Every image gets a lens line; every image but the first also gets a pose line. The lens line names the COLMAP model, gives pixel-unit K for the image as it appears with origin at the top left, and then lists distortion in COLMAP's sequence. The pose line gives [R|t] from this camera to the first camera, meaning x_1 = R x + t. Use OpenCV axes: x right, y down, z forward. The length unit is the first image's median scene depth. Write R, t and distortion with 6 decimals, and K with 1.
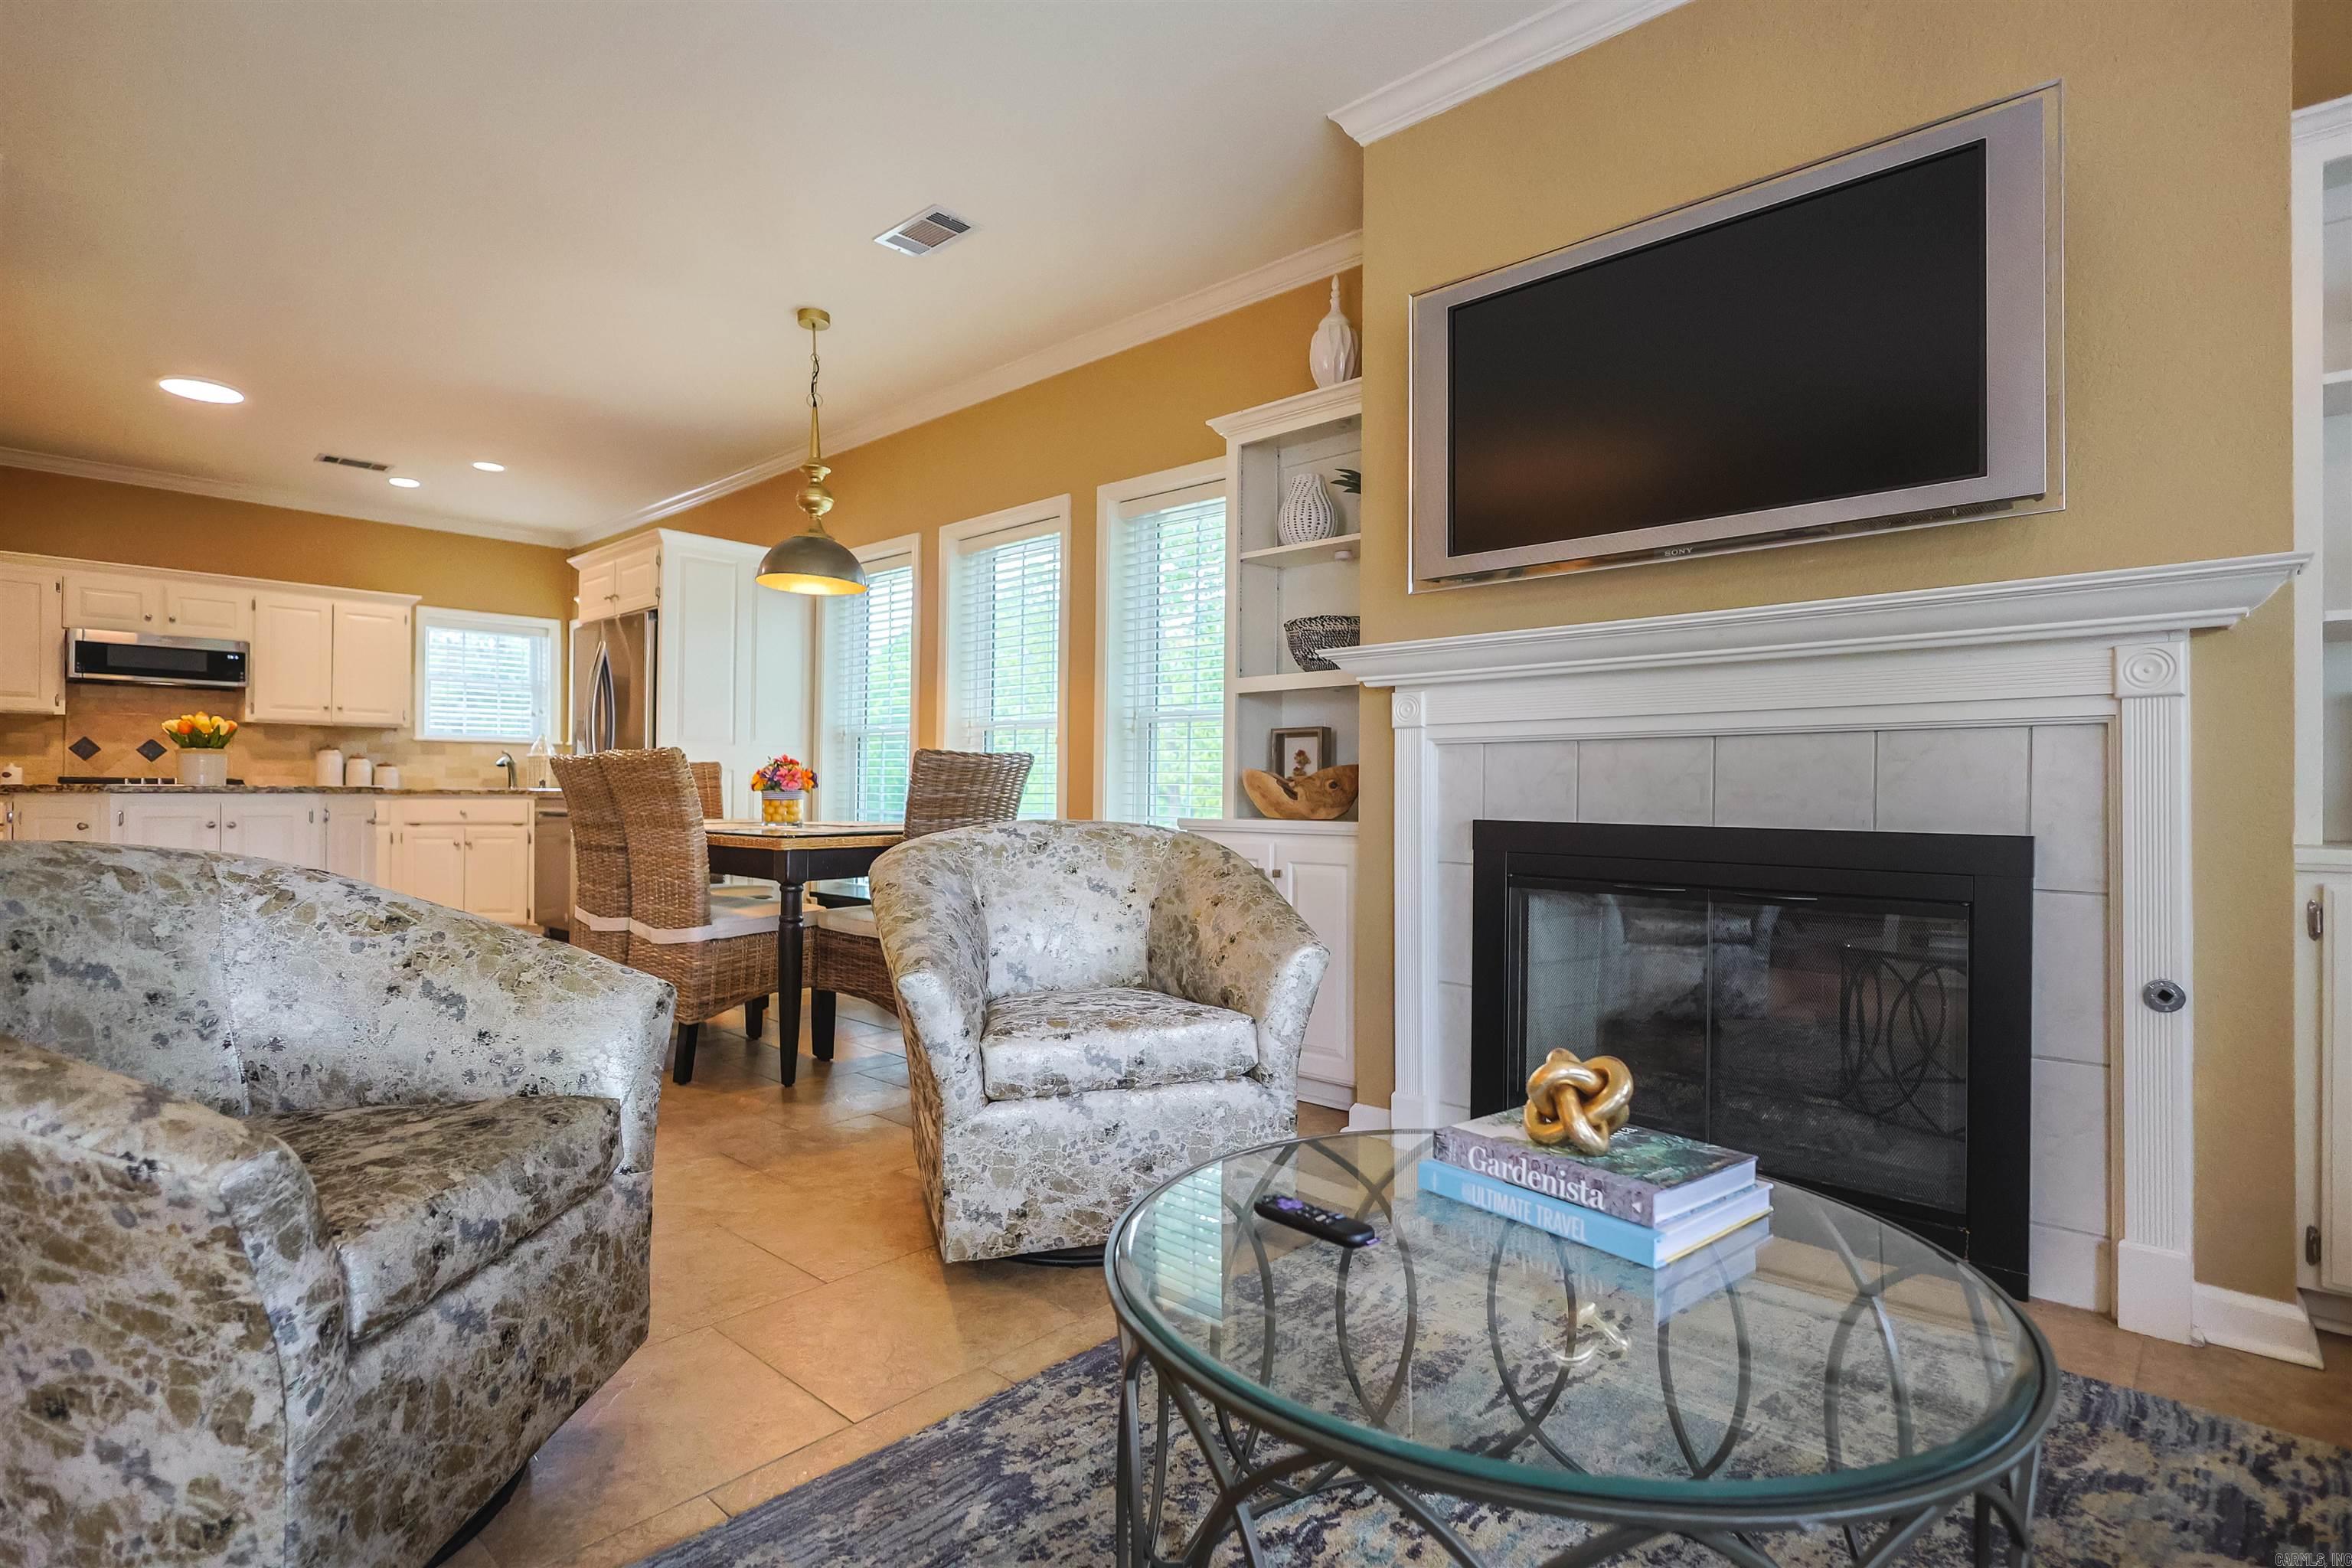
lens RADIAL K [[1155.1, 0, 1173.4], [0, 1155.1, 786.2], [0, 0, 1]] dist [0.000000, 0.000523]
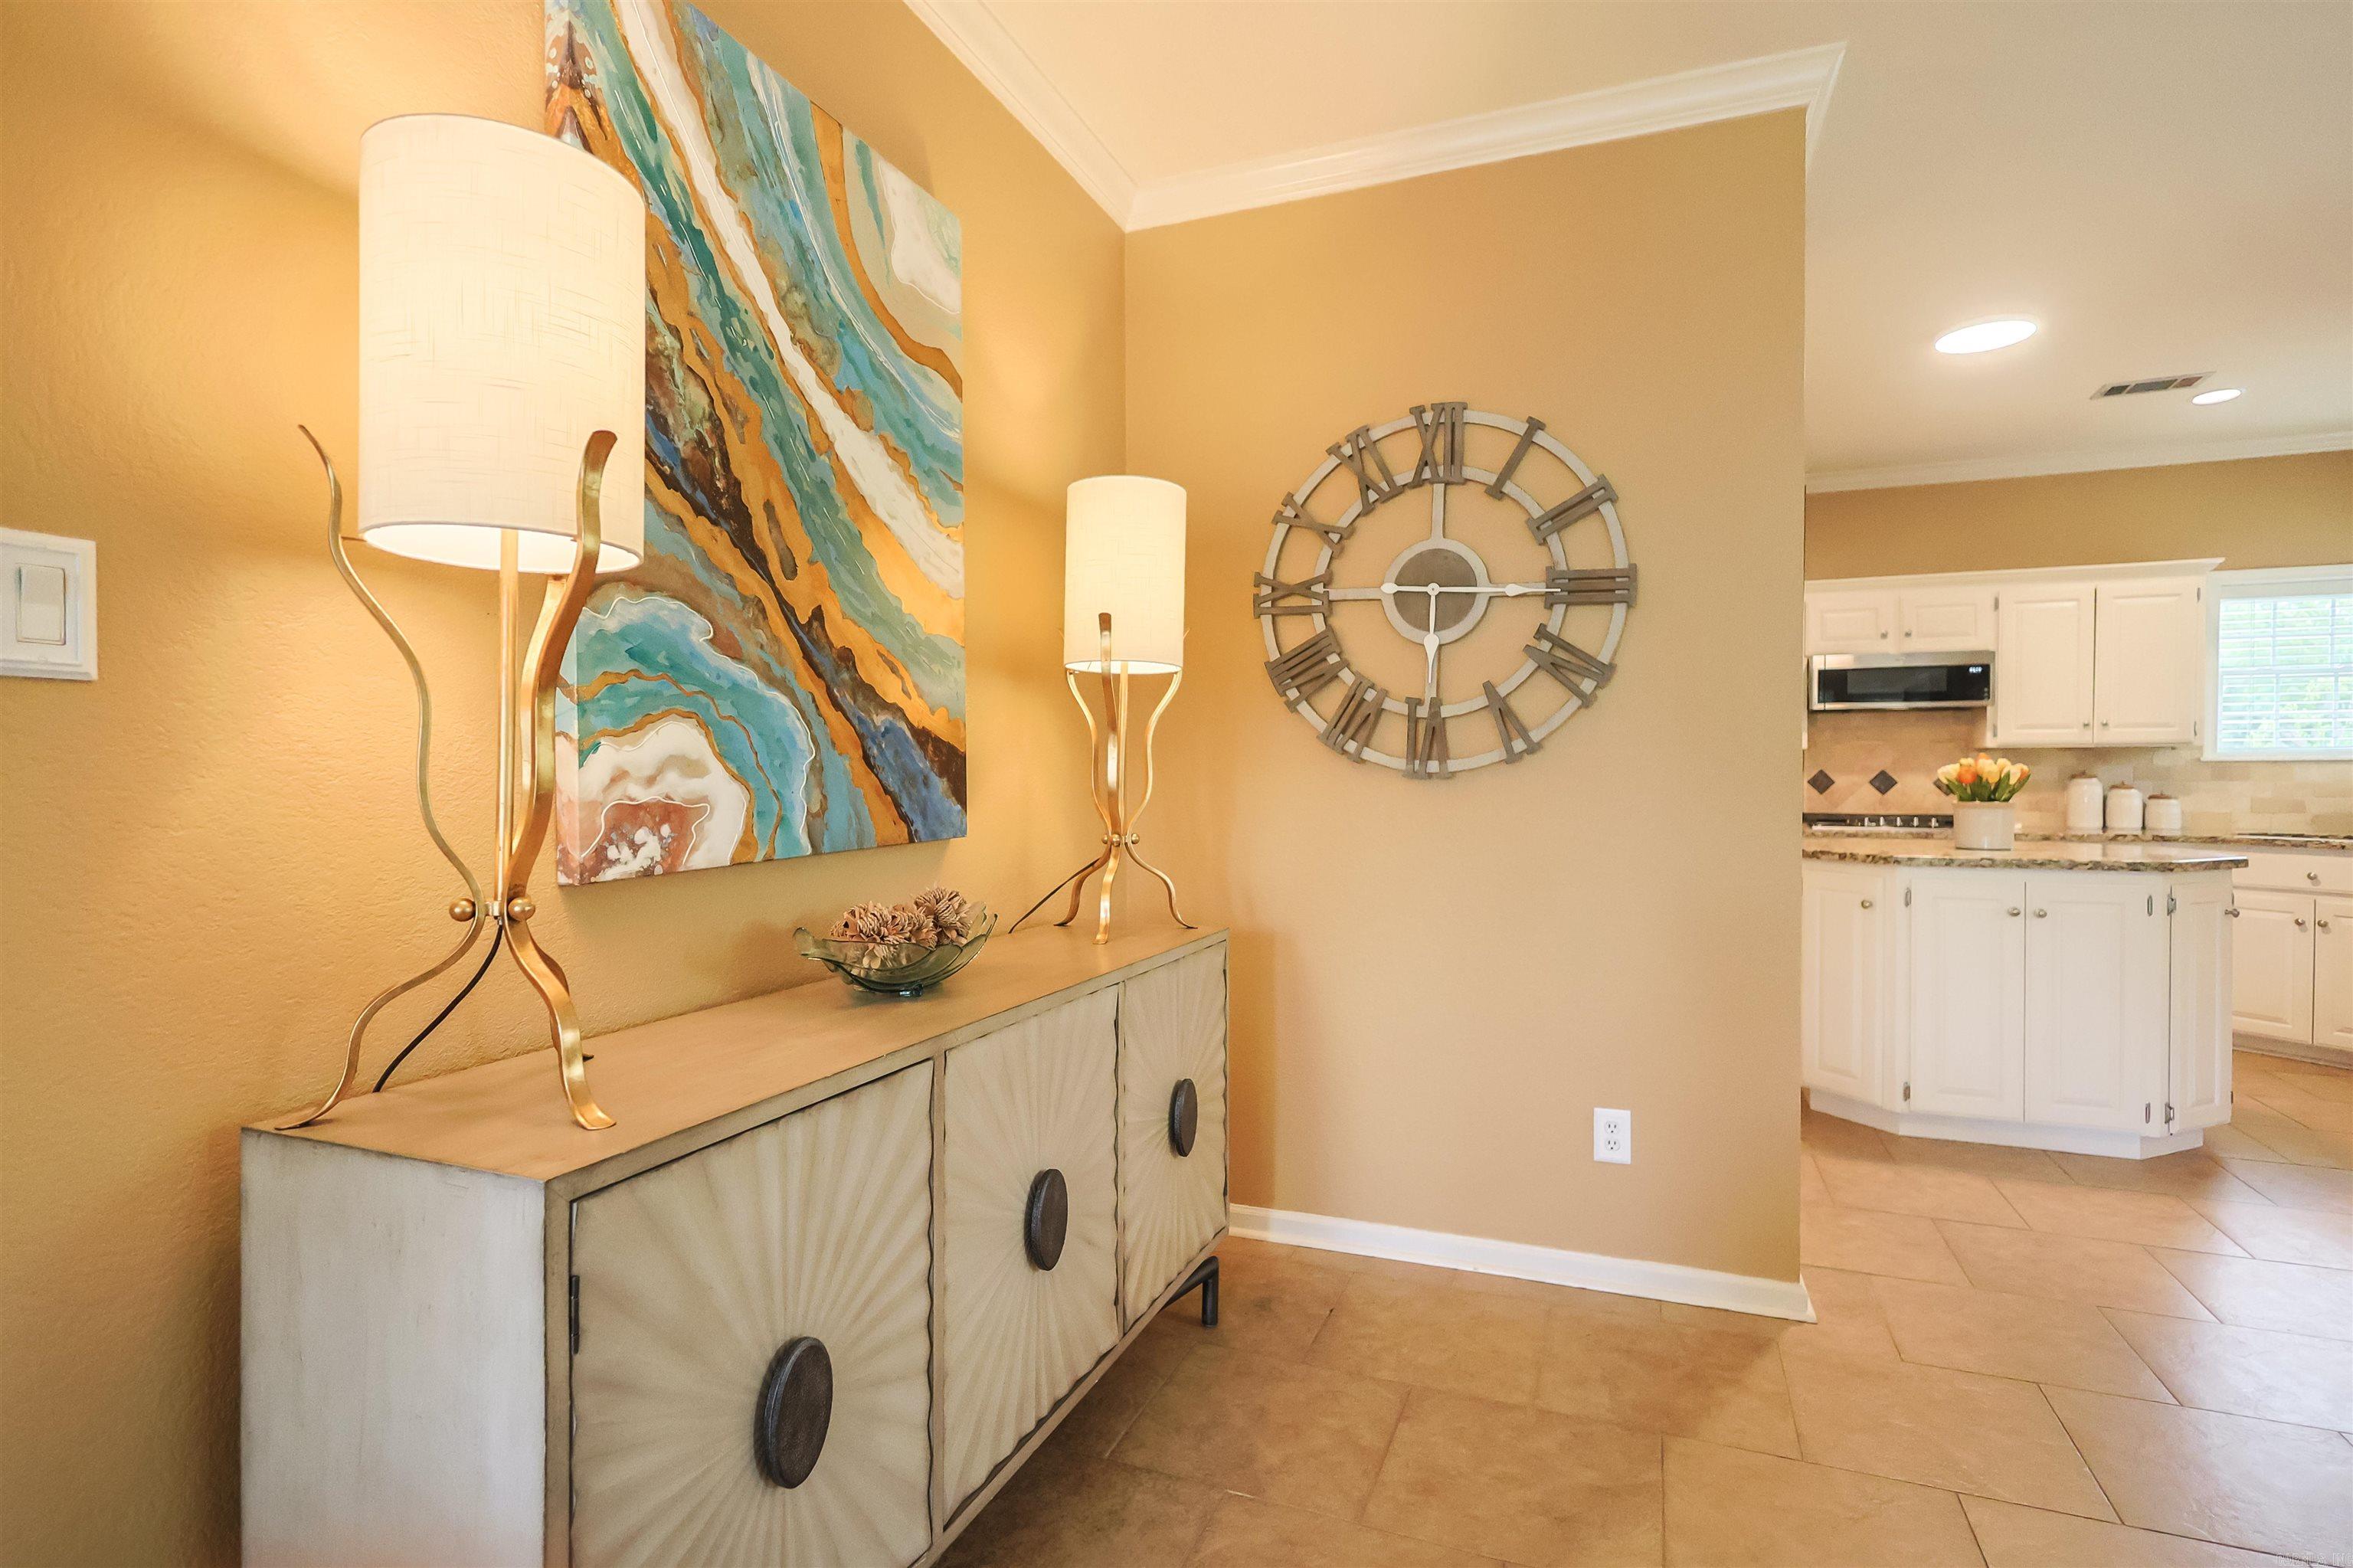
lens RADIAL K [[1155.6, 0, 1173.9], [0, 1155.6, 786.2], [0, 0, 1]] dist [0.000000, 0.000523]
pose [[0.351223, 0.009356, -0.936245, -0.235885], [0.007761, 0.999887, 0.012903, -0.043310], [0.936260, -0.011798, 0.351110, 0.169522]]
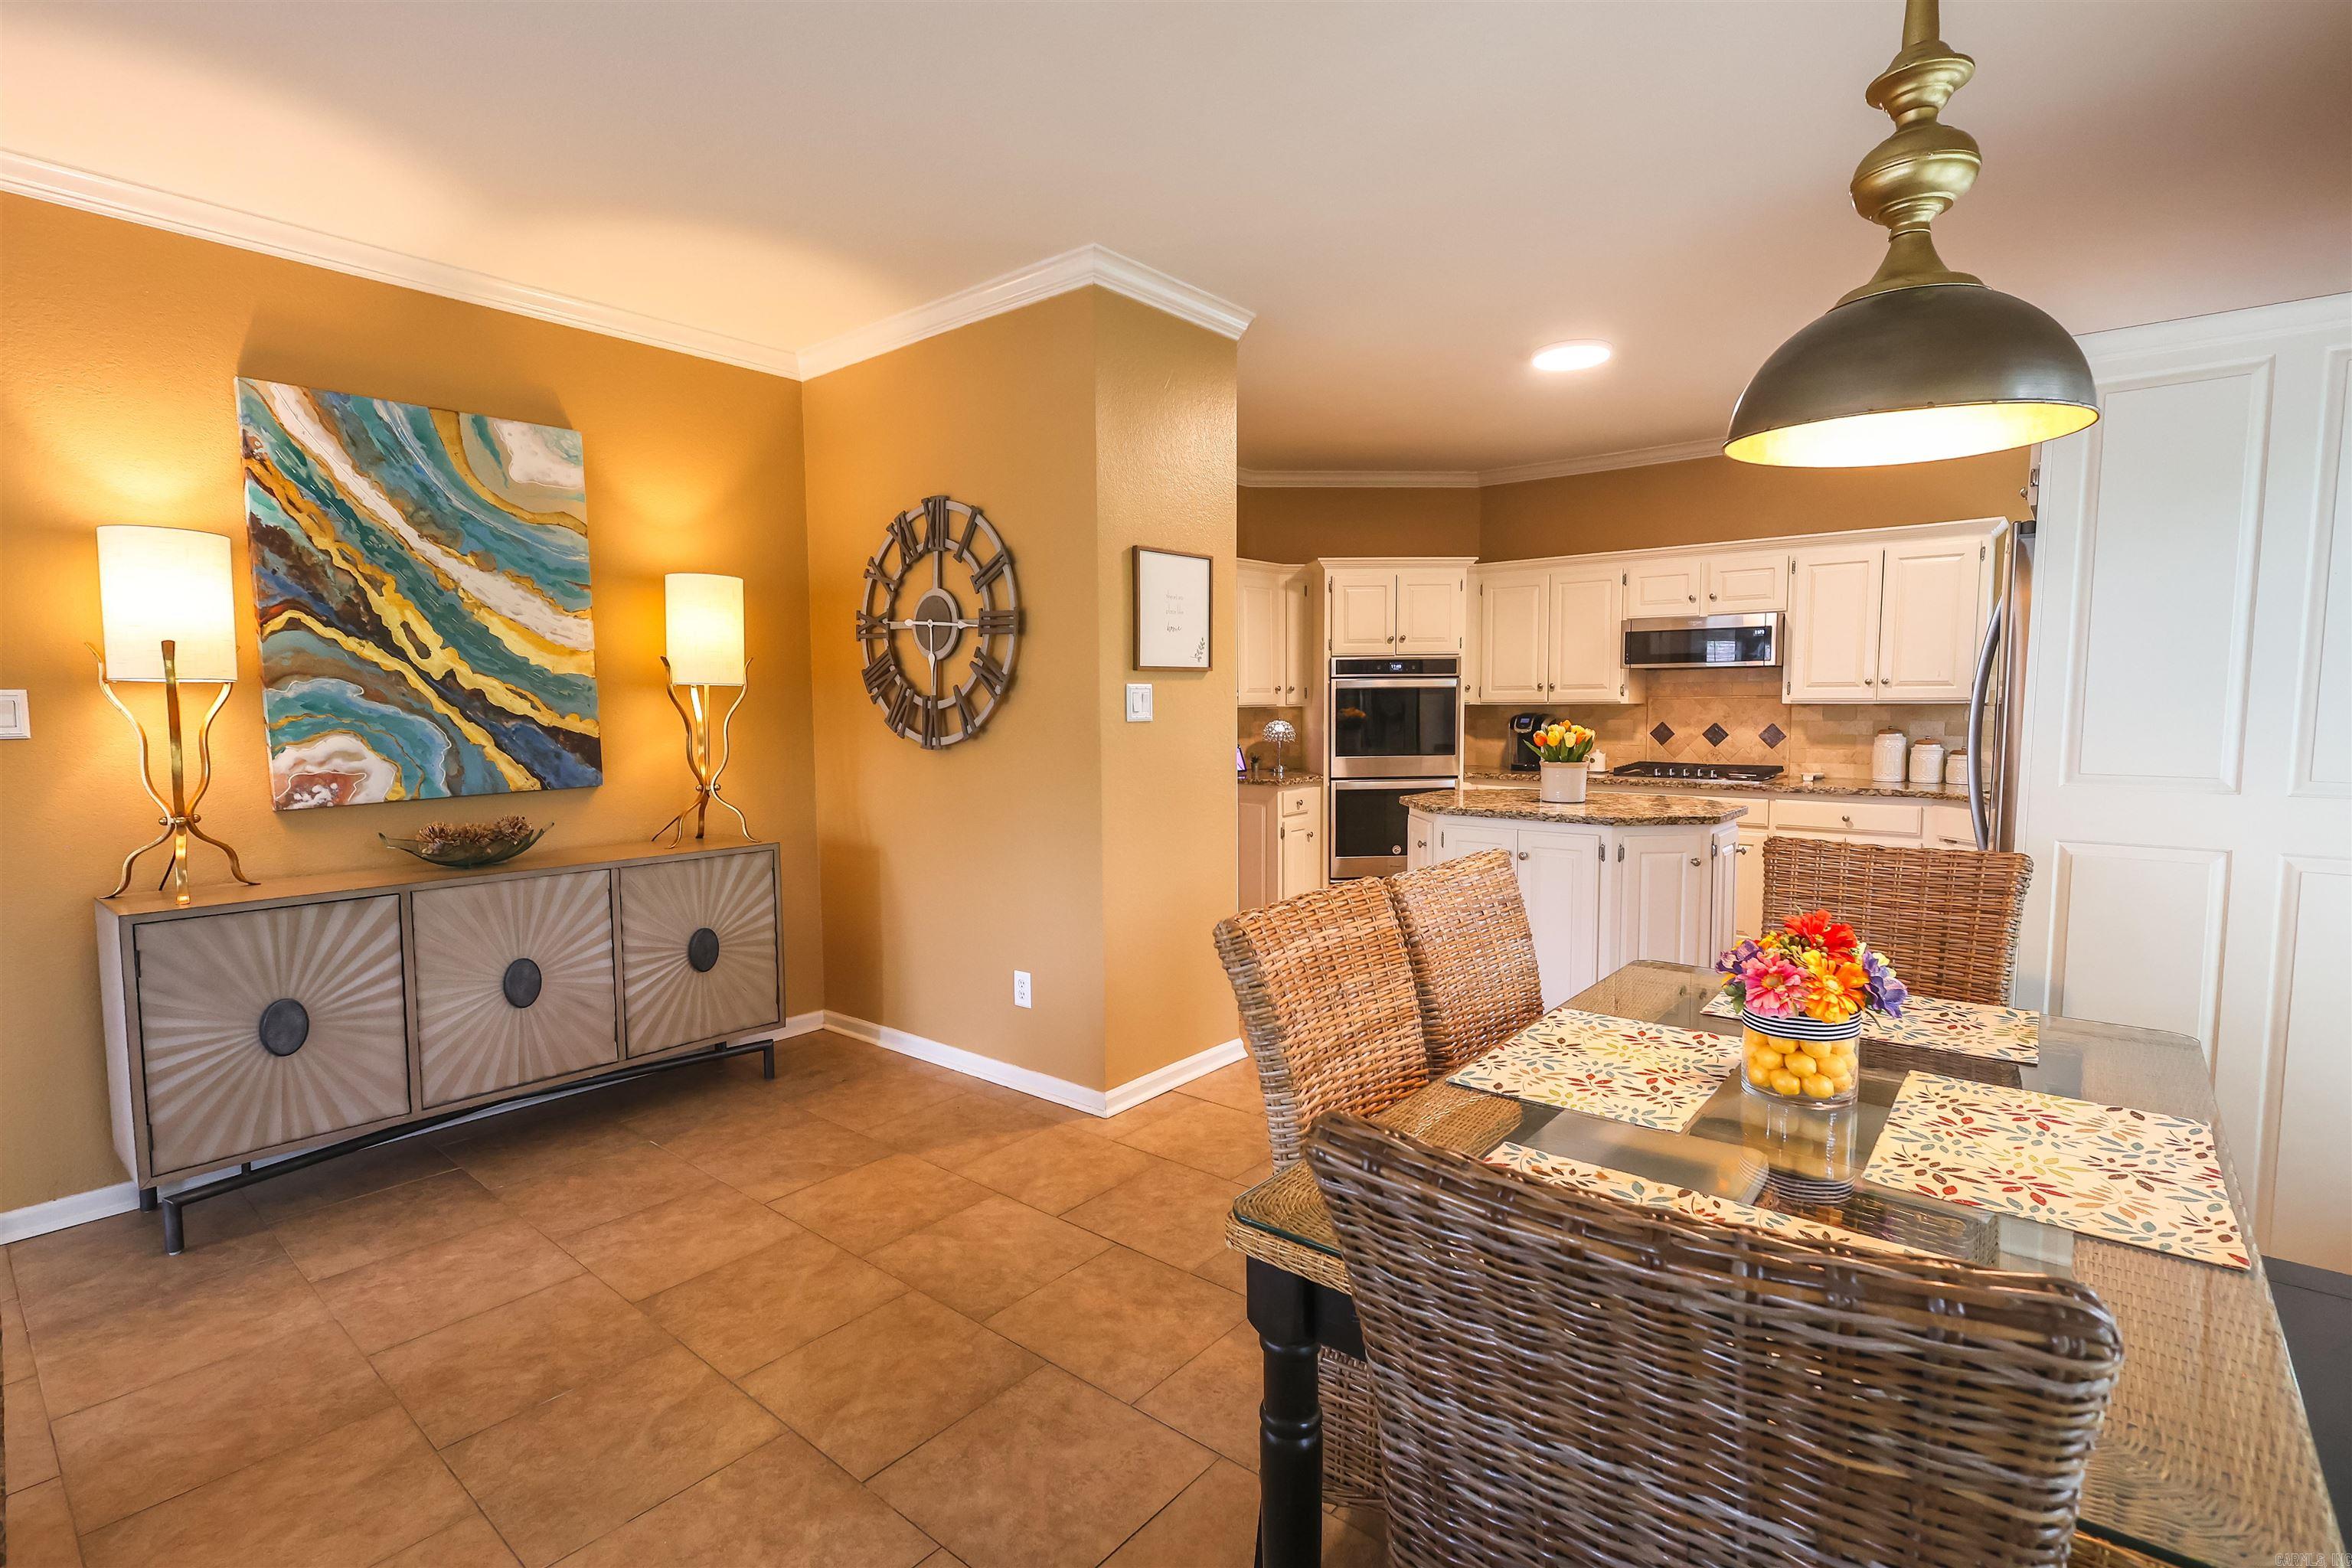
lens RADIAL K [[1100.7, 0, 1176.0], [0, 1100.7, 784.0], [0, 0, 1]] dist [0.001321, 0.000157]
pose [[0.046699, 0.076069, -0.996008, 0.007286], [0.013409, 0.996959, 0.076770, -0.065211], [0.998819, -0.016940, 0.045537, 0.502358]]
